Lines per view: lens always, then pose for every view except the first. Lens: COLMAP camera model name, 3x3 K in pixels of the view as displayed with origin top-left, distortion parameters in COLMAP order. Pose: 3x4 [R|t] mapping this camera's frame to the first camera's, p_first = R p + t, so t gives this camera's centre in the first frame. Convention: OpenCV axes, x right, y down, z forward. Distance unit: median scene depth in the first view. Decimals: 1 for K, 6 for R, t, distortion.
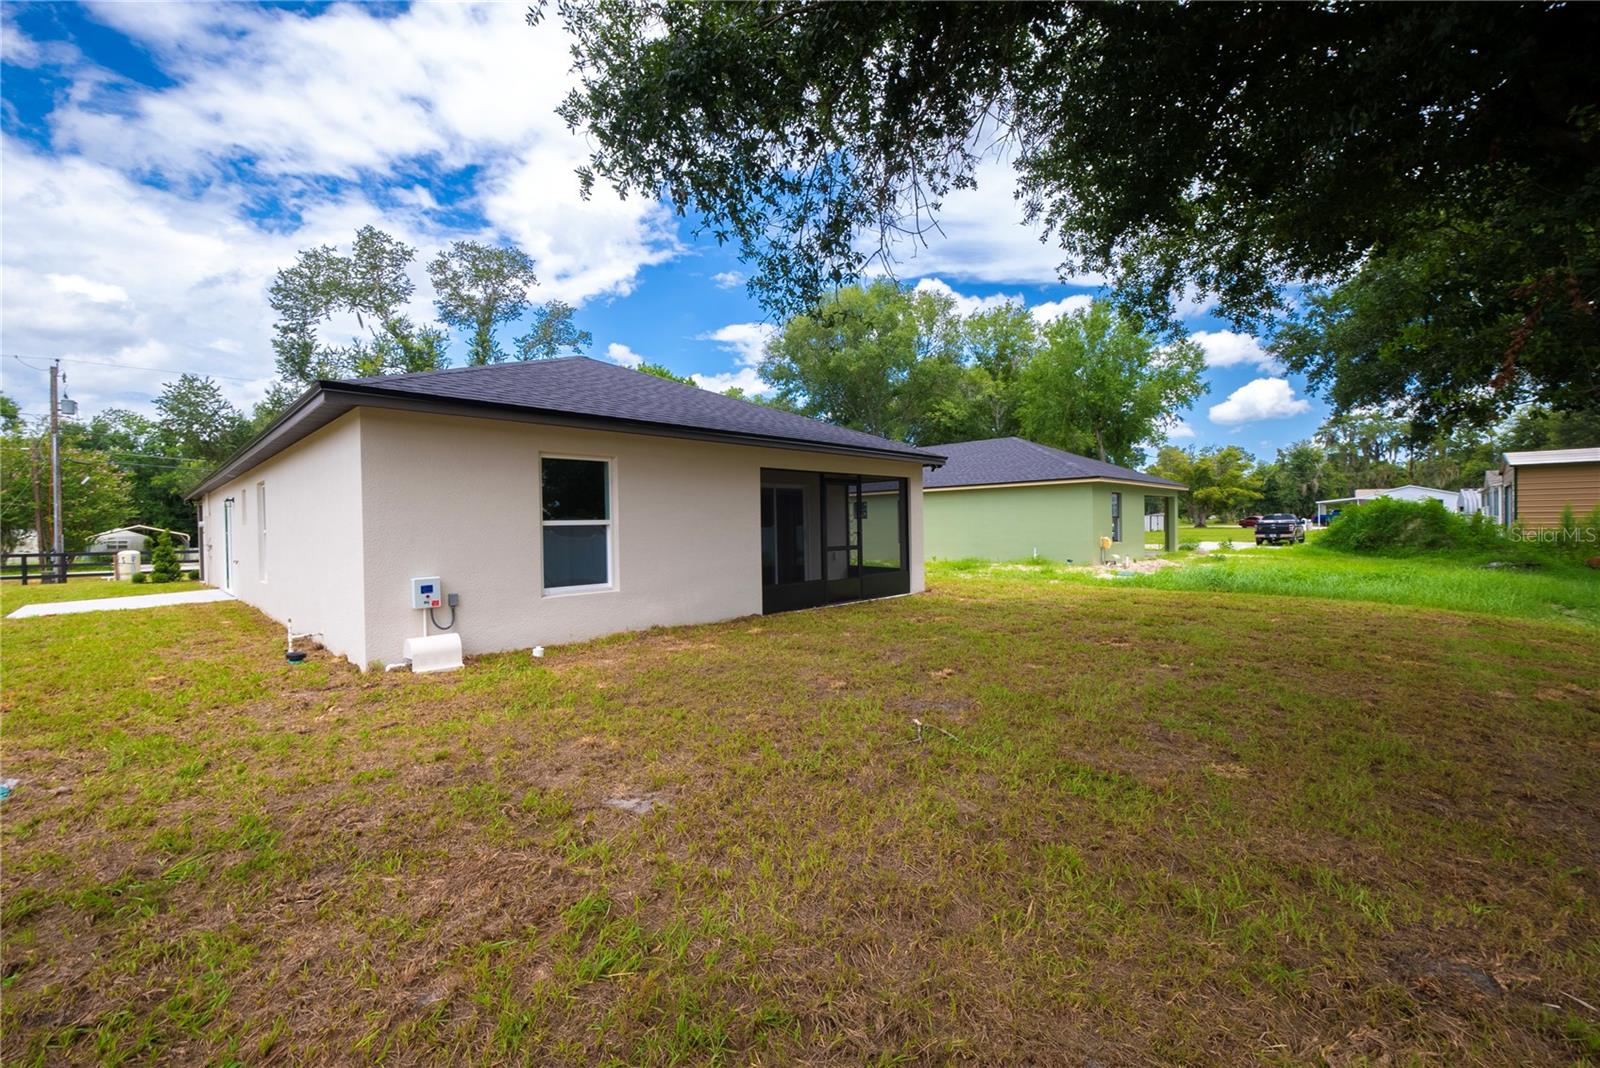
lens RADIAL K [[647.4, 0, 799.7], [0, 647.4, 531.4], [0, 0, 1]] dist [-0.000400, -0.006076]
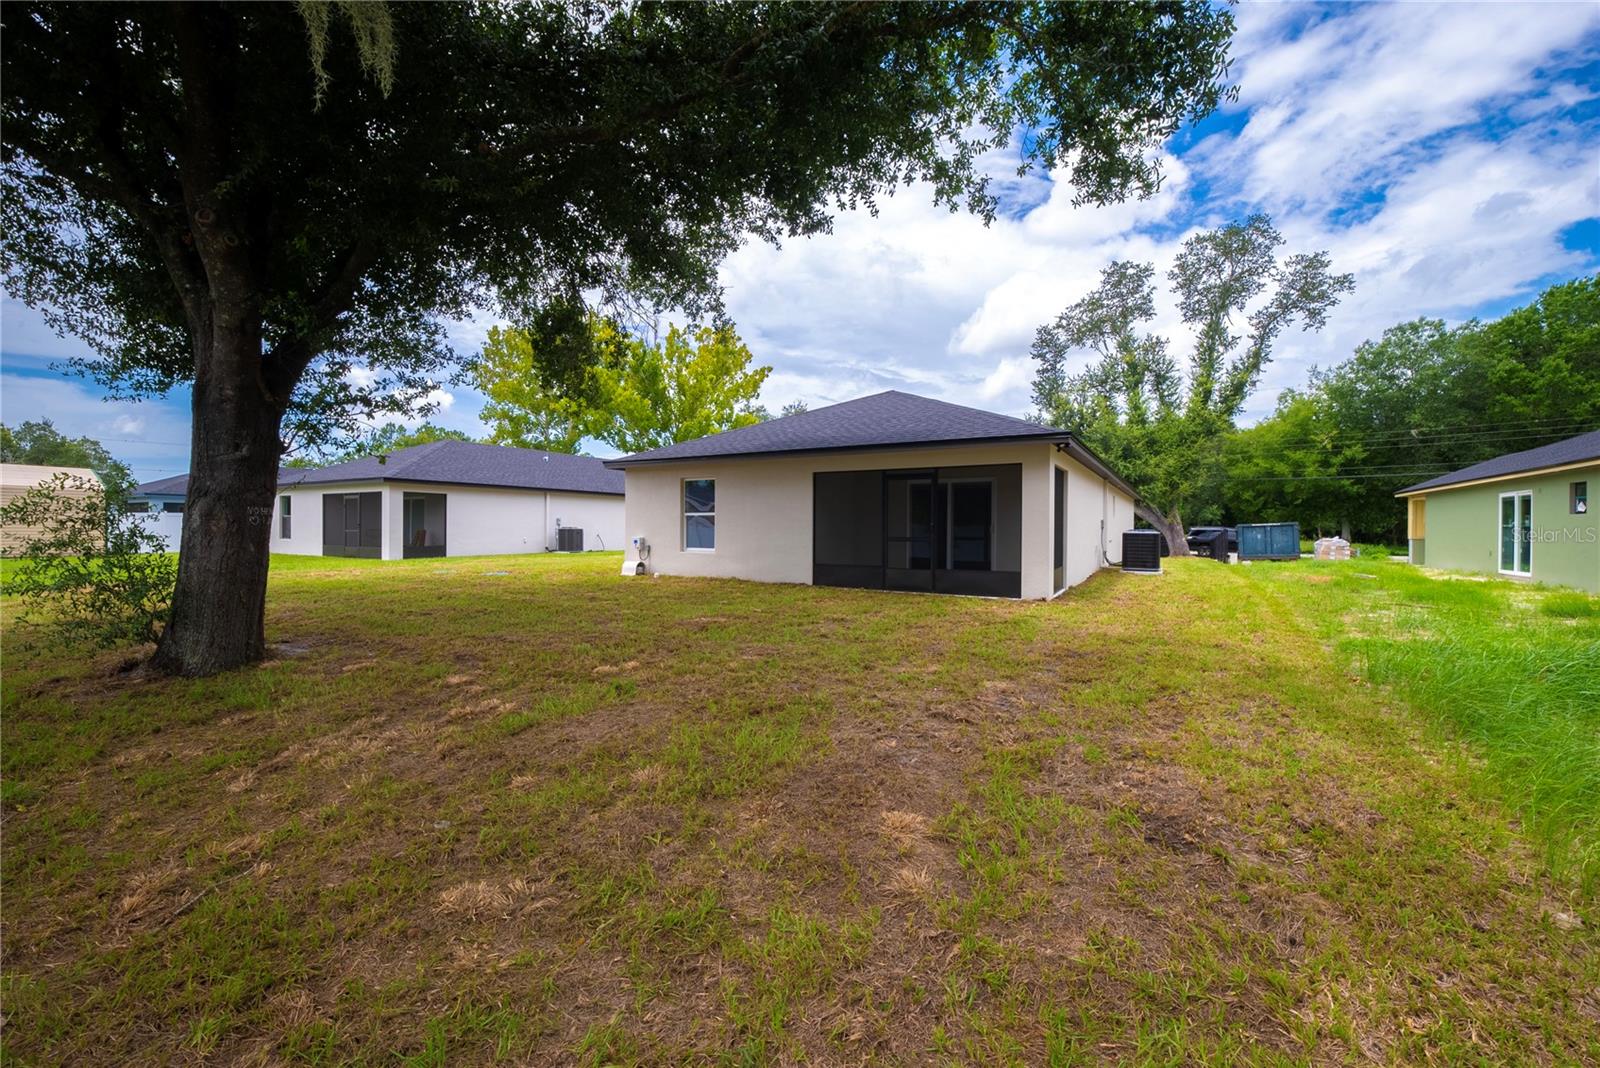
lens RADIAL K [[647.4, 0, 799.7], [0, 647.4, 531.4], [0, 0, 1]] dist [-0.000400, -0.006076]
pose [[0.221921, 0.021660, -0.974824, 0.925110], [-0.015604, 0.999704, 0.018661, -0.002926], [0.974940, 0.011070, 0.222194, 0.515135]]
